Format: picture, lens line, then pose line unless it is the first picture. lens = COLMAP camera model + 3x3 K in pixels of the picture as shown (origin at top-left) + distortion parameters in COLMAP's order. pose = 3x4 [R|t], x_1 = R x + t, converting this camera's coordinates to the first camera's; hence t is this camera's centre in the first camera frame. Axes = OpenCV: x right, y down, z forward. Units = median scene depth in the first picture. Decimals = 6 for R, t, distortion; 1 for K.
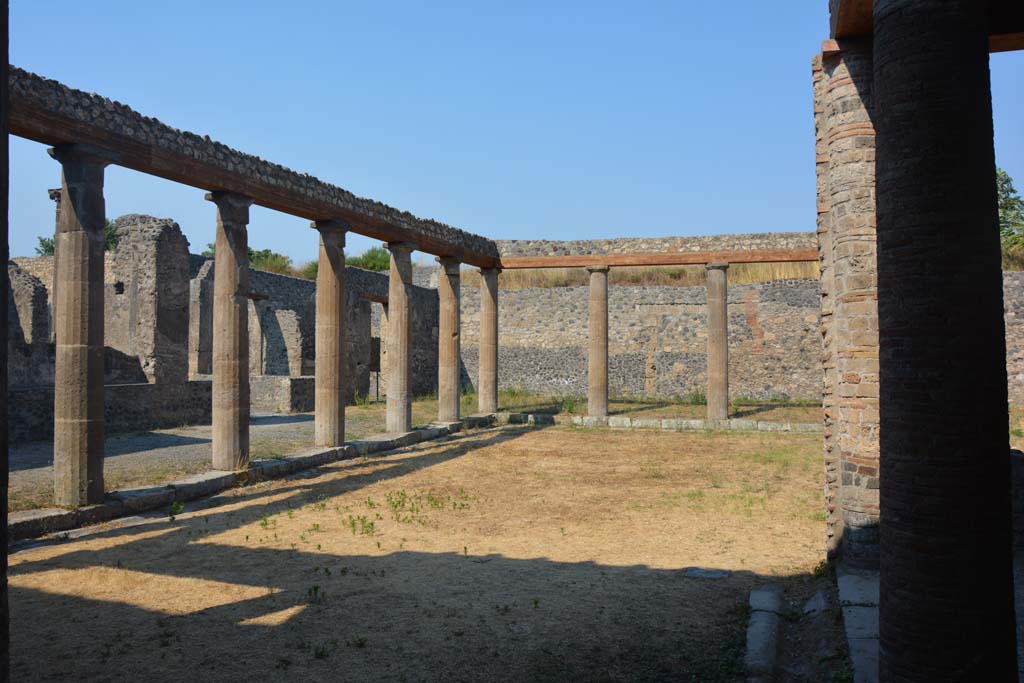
lens RADIAL K [[805.2, 0, 511.1], [0, 805.2, 346.0], [0, 0, 1]] dist [-0.164646, 0.131095]
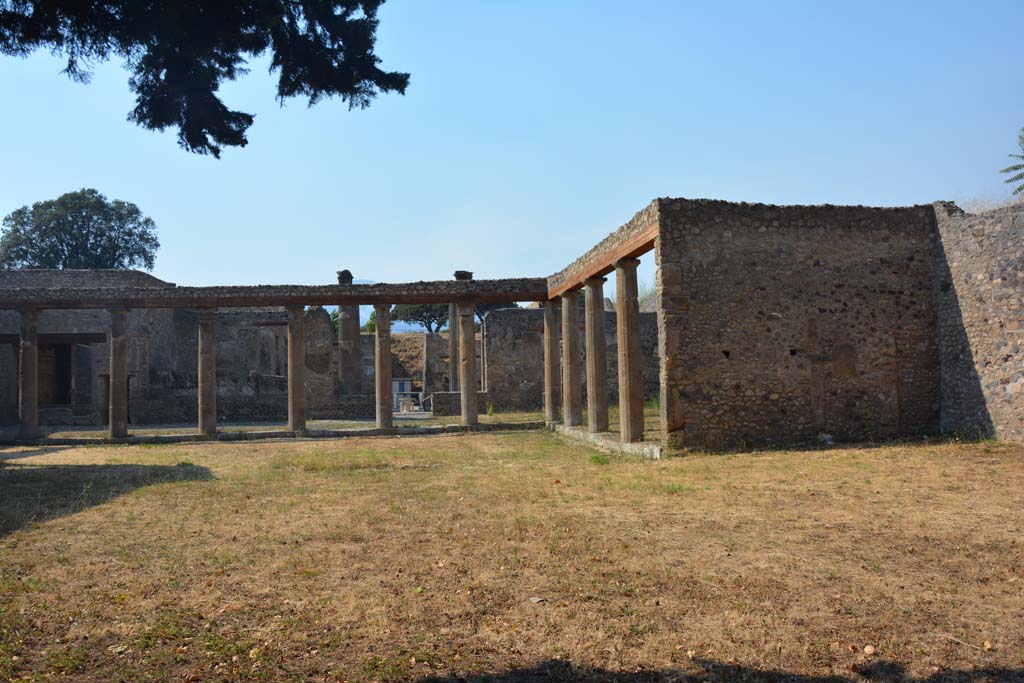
lens RADIAL K [[805.2, 0, 511.1], [0, 805.2, 346.0], [0, 0, 1]] dist [-0.164646, 0.131095]
pose [[0.448685, -0.053921, -0.892062, 1.674645], [0.038014, 0.998426, -0.041230, 0.029923], [0.892881, -0.015412, 0.450028, 0.670714]]
